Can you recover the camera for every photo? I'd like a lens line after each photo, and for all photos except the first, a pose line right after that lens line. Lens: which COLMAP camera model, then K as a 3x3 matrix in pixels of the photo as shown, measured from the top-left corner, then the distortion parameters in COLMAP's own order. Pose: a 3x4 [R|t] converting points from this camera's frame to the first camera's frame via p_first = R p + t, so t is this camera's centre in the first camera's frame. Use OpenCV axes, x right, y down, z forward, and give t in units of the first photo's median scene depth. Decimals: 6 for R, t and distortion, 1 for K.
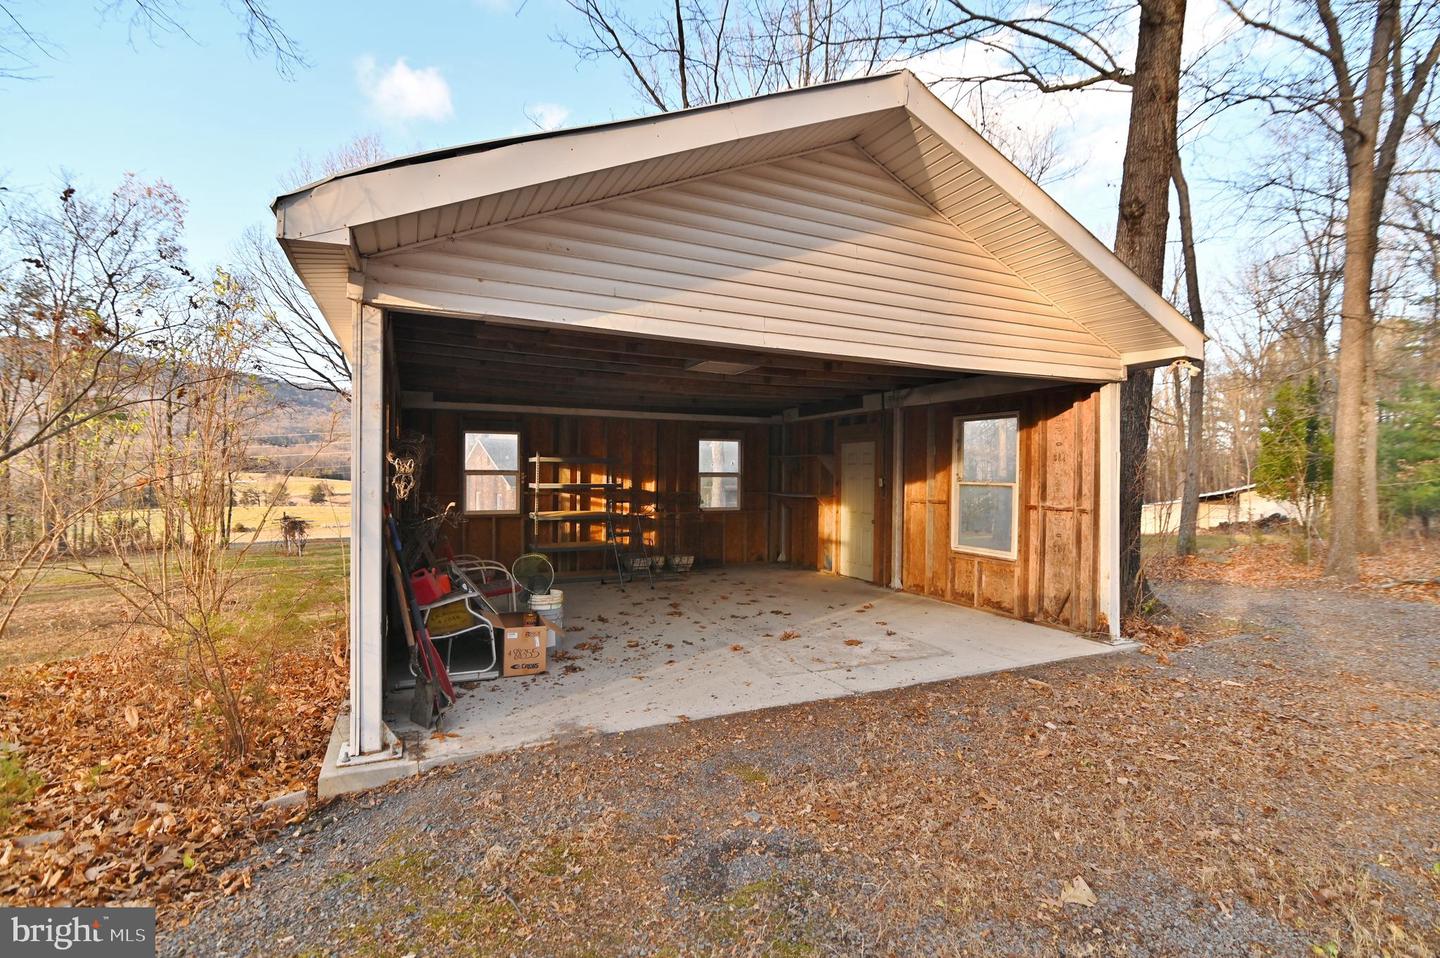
lens RADIAL K [[656.2, 0, 725.6], [0, 656.2, 477.7], [0, 0, 1]] dist [-0.022438, 0.001823]
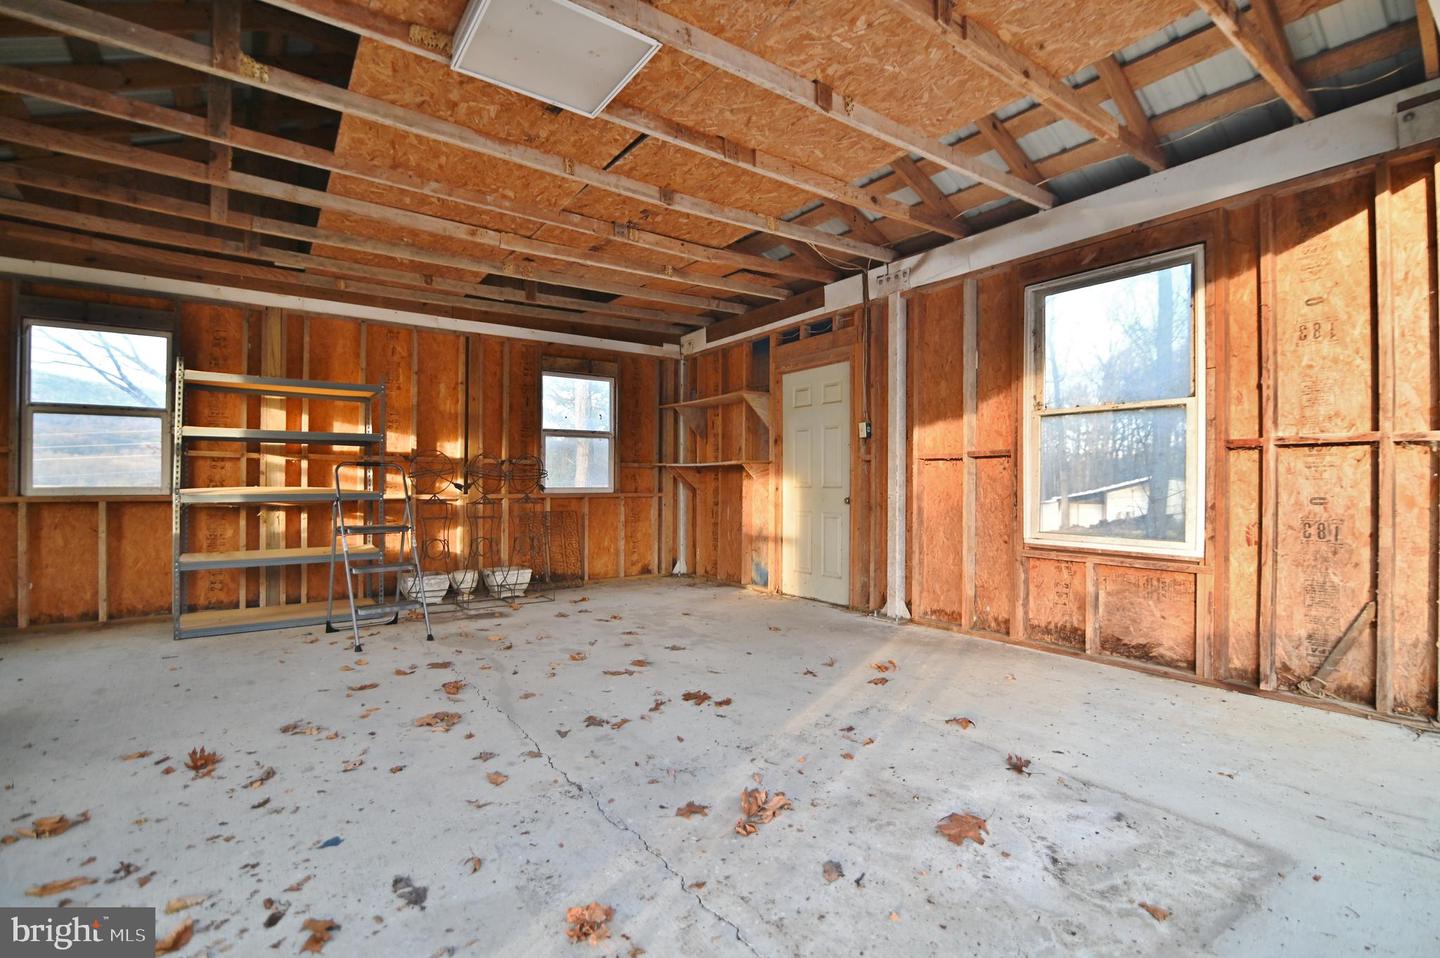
lens RADIAL K [[656.2, 0, 717.8], [0, 656.2, 481.5], [0, 0, 1]] dist [-0.022438, 0.001823]
pose [[0.984693, -0.005841, 0.174197, 0.013430], [0.007350, 0.999941, -0.008016, 0.051351], [-0.174140, 0.009174, 0.984678, 0.430756]]
